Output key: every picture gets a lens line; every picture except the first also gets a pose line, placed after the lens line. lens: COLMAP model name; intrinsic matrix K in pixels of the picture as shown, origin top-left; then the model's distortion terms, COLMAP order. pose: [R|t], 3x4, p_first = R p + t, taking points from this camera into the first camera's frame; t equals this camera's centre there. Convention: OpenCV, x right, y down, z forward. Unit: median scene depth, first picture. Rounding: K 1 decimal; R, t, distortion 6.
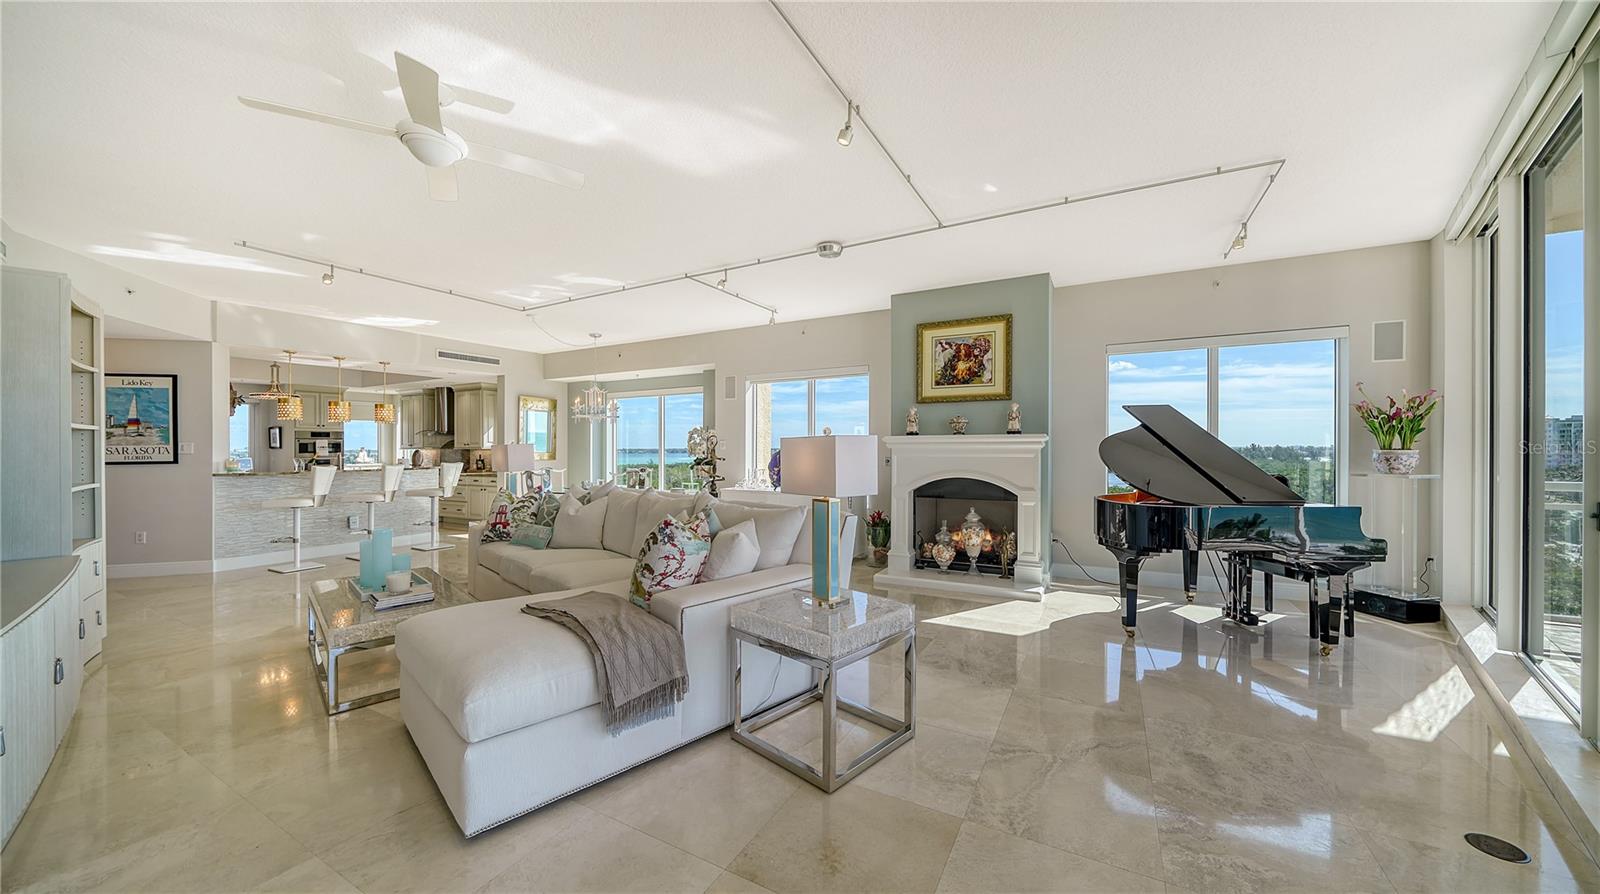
lens RADIAL K [[560.7, 0, 795.0], [0, 560.7, 451.7], [0, 0, 1]] dist [-0.003719, -0.000584]
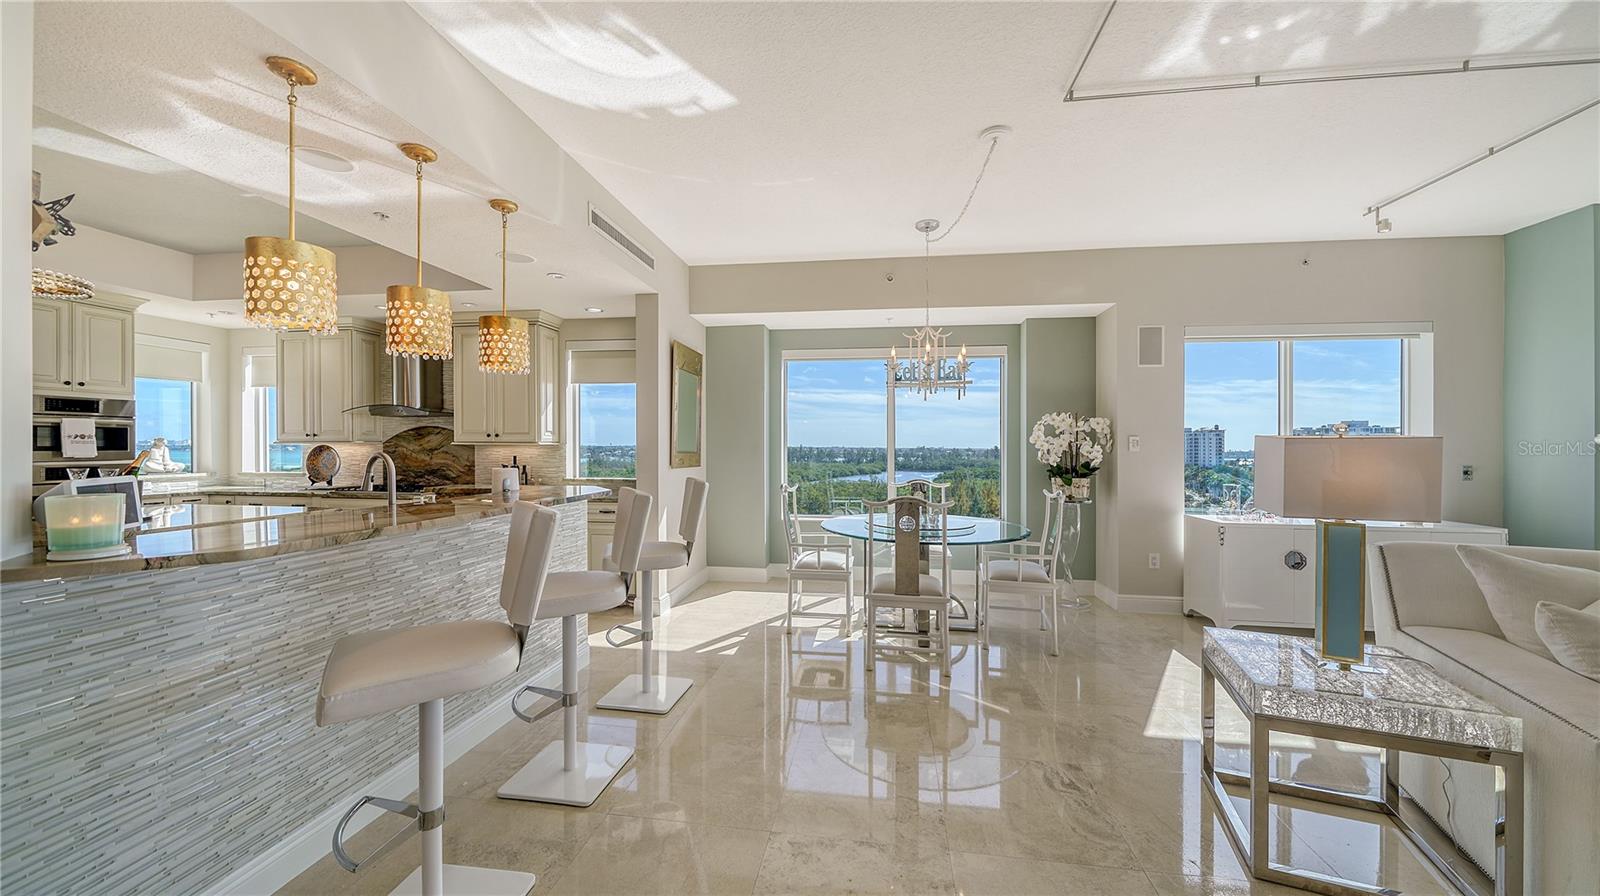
lens RADIAL K [[560.7, 0, 802.5], [0, 560.7, 455.0], [0, 0, 1]] dist [-0.003719, -0.000584]
pose [[0.933688, 0.004257, 0.358063, -0.918327], [-0.007174, 0.999951, 0.006819, -0.002399], [-0.358016, -0.008935, 0.933673, 0.800021]]
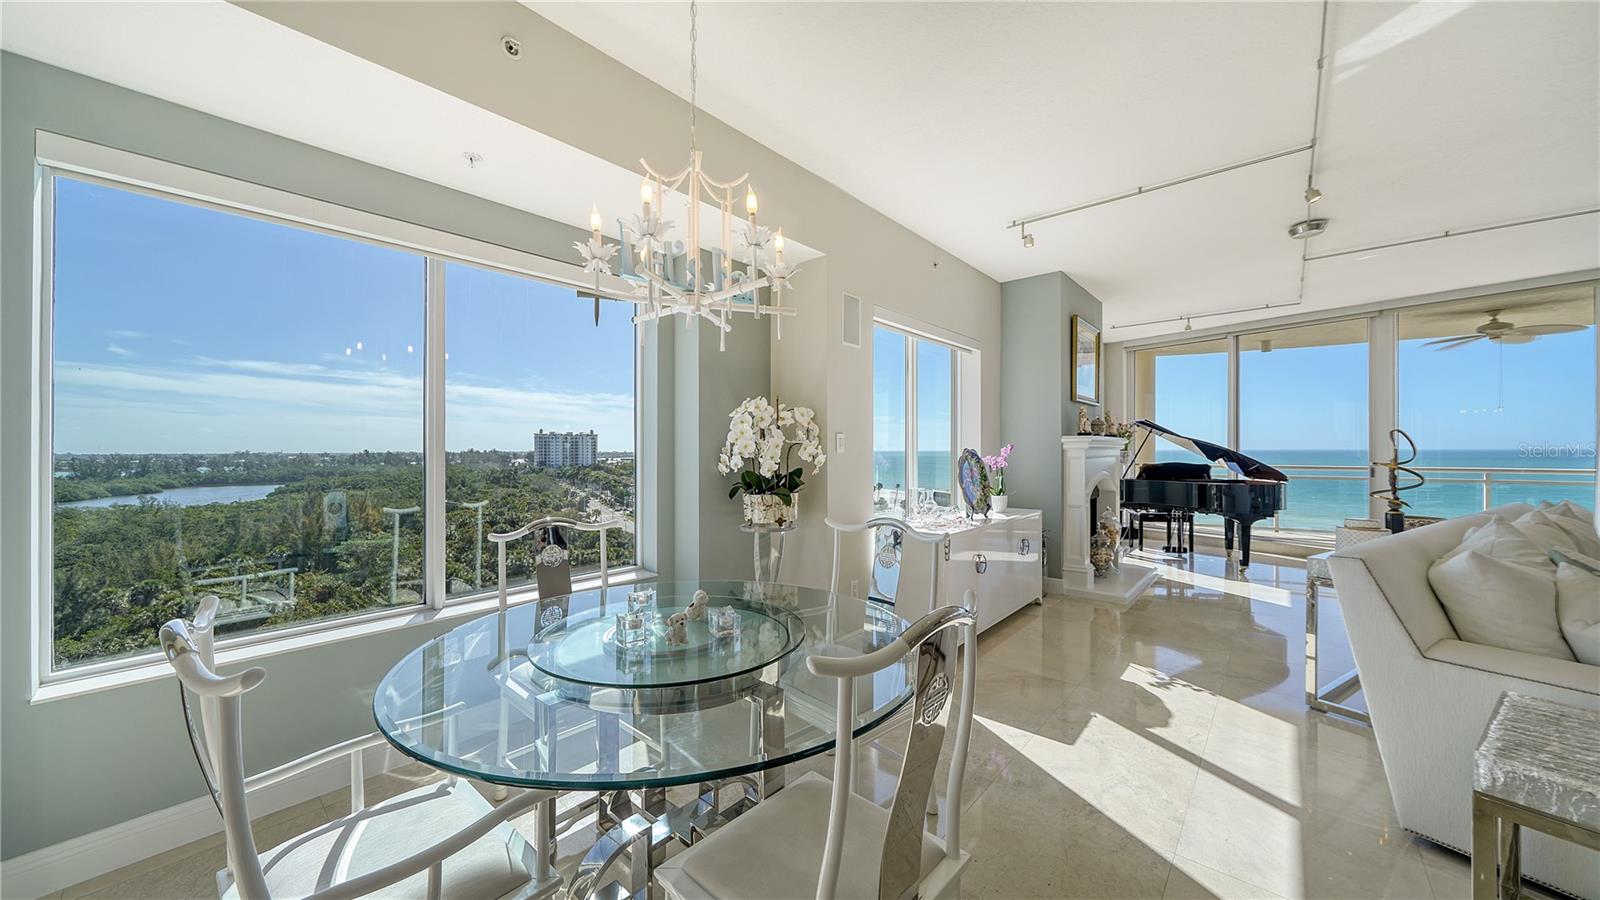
lens RADIAL K [[560.7, 0, 793.1], [0, 560.7, 449.5], [0, 0, 1]] dist [-0.003719, -0.000584]
pose [[0.213173, 0.004025, 0.977006, -0.801497], [0.010217, 0.999928, -0.006349, -0.006476], [-0.976961, 0.011335, 0.213117, 1.313097]]
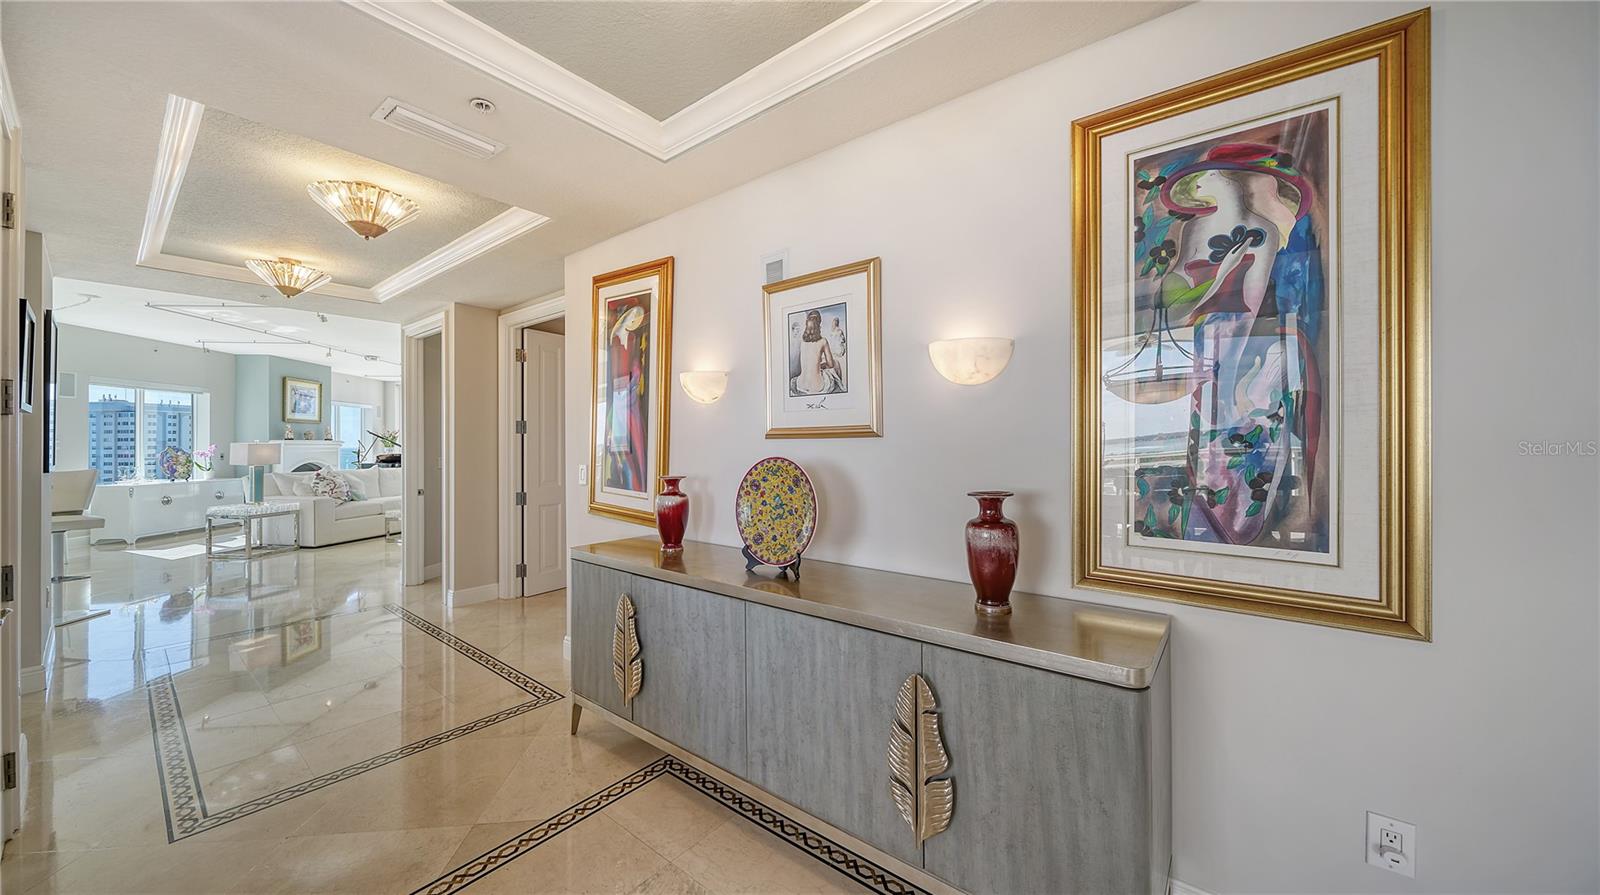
lens RADIAL K [[560.7, 0, 805.4], [0, 560.7, 436.8], [0, 0, 1]] dist [-0.003719, -0.000584]
pose [[-0.581975, 0.017334, 0.813022, -2.241277], [0.014900, 0.999832, -0.010651, 0.004229], [-0.813070, 0.005916, -0.582135, 0.727799]]
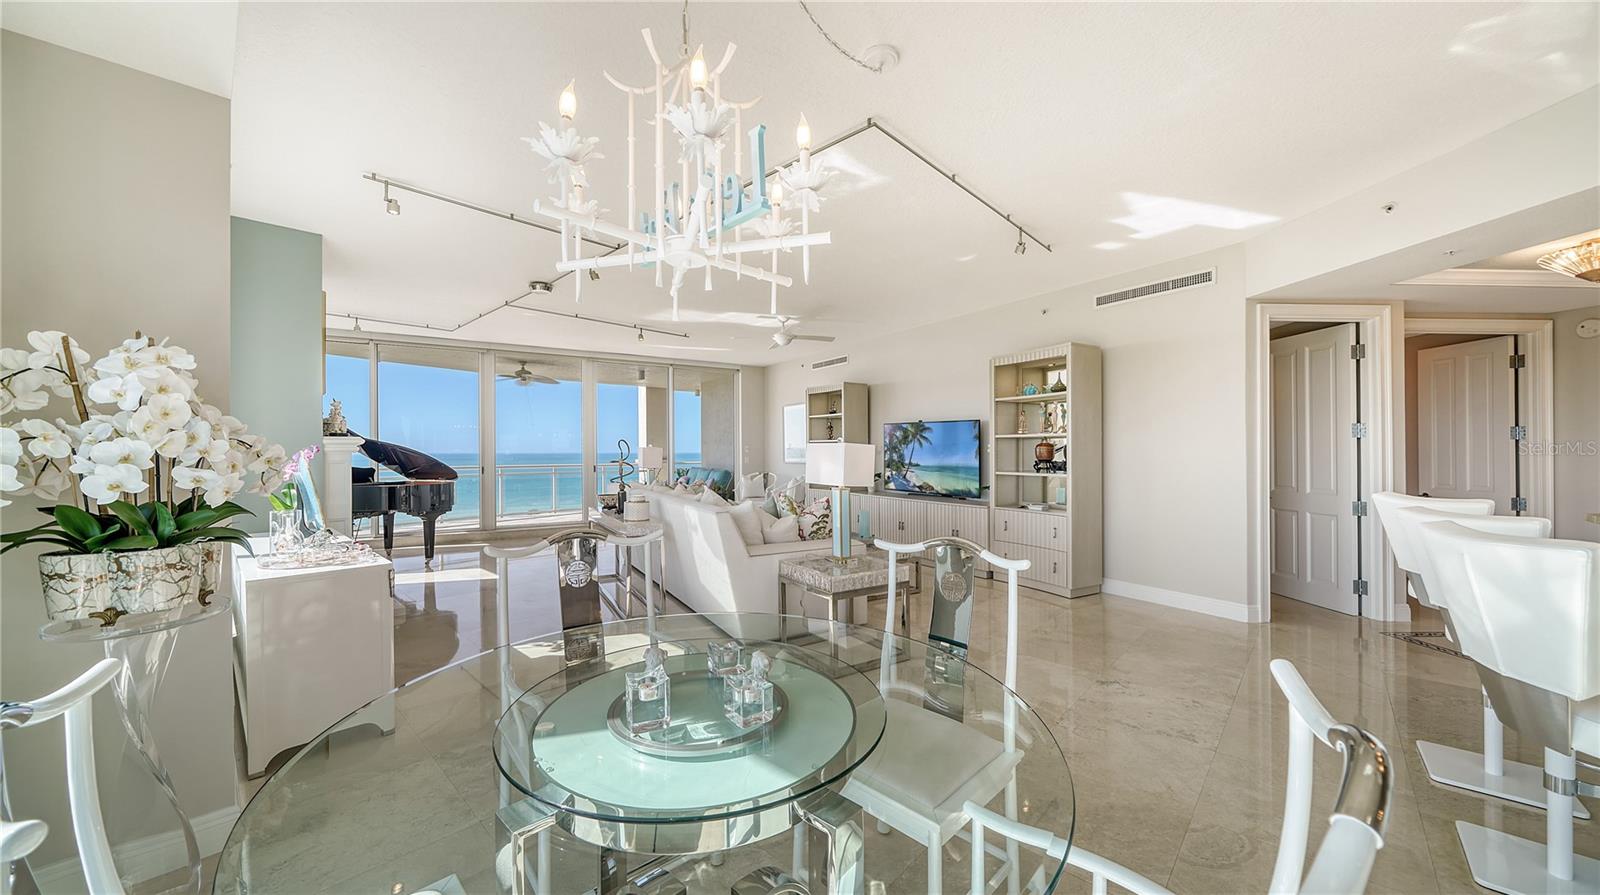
lens RADIAL K [[560.7, 0, 781.7], [0, 560.7, 462.5], [0, 0, 1]] dist [-0.003719, -0.000584]
pose [[-0.966437, 0.000022, 0.256904, -0.604471], [0.006564, 0.999676, 0.024608, -0.008521], [-0.256820, 0.025469, -0.966124, 1.650114]]
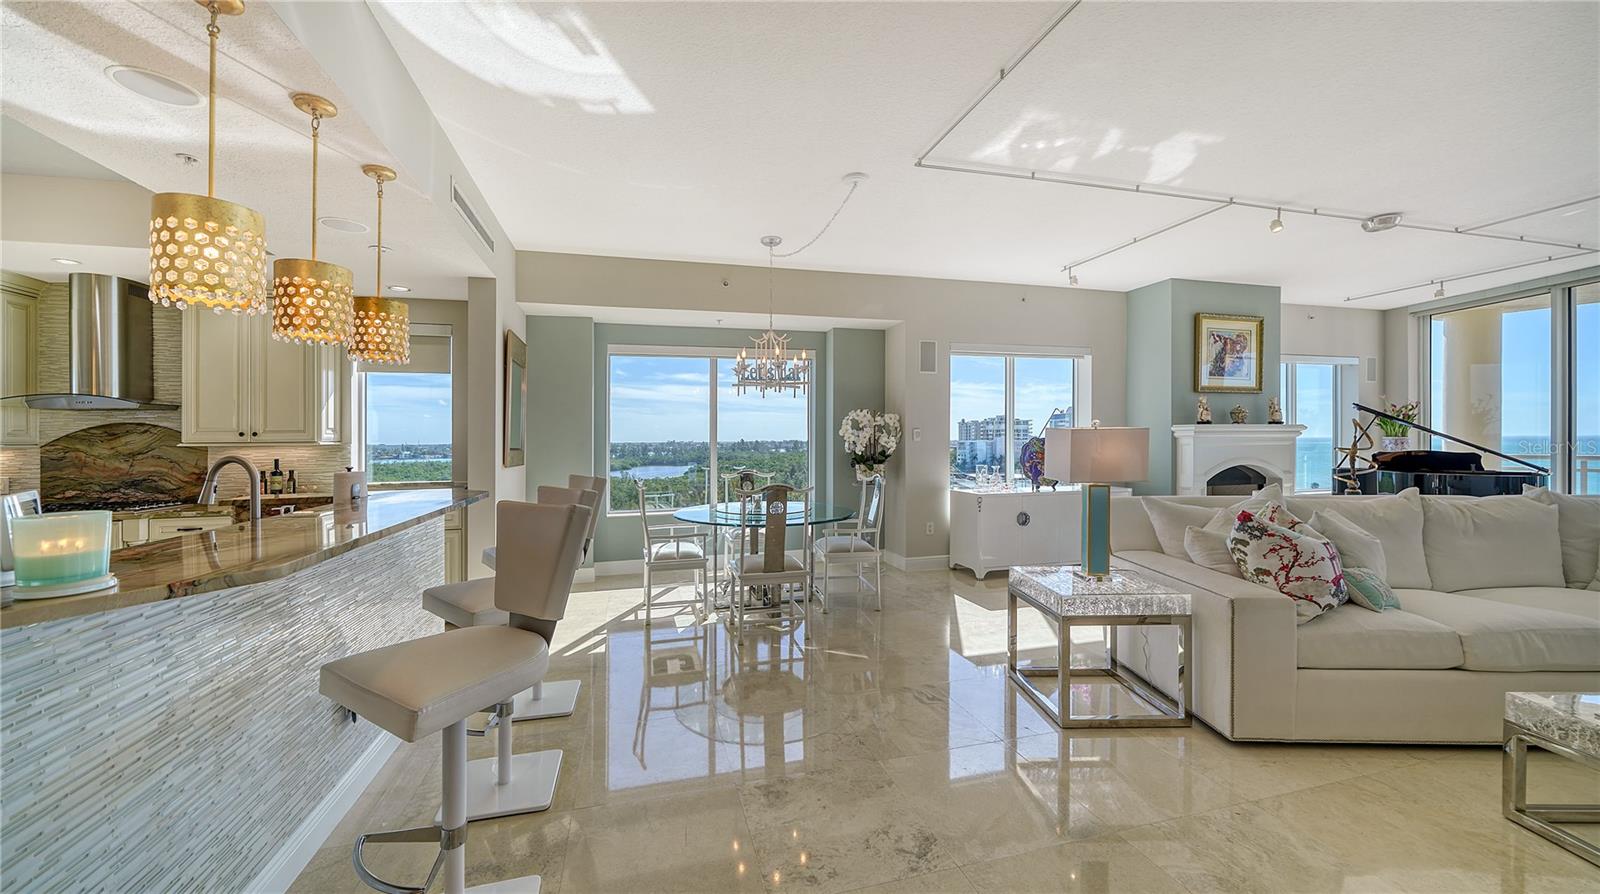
lens RADIAL K [[560.7, 0, 773.0], [0, 560.7, 454.6], [0, 0, 1]] dist [-0.003719, -0.000584]
pose [[0.727222, -0.020792, 0.686087, -1.067979], [0.012588, 0.999777, 0.016956, -0.001635], [-0.686287, -0.003695, 0.727322, 0.830639]]
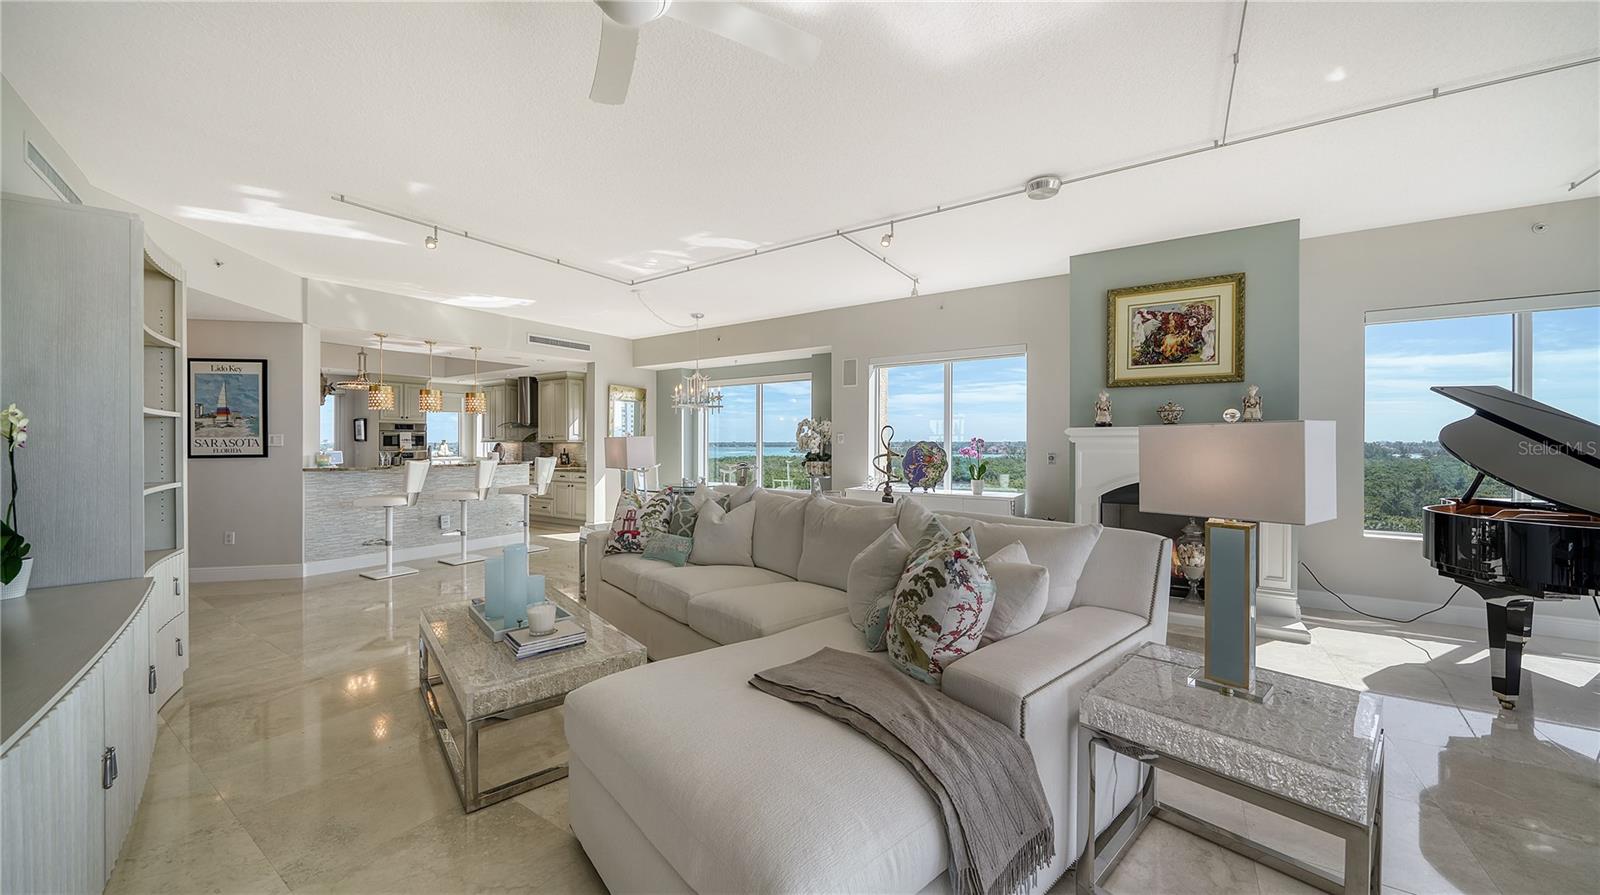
lens RADIAL K [[560.7, 0, 794.5], [0, 560.7, 446.9], [0, 0, 1]] dist [-0.003719, -0.000584]
pose [[0.996928, 0.003442, -0.078252, -0.179730], [-0.003301, 0.999993, 0.001933, -0.000014], [0.078258, -0.001669, 0.996932, 0.159340]]
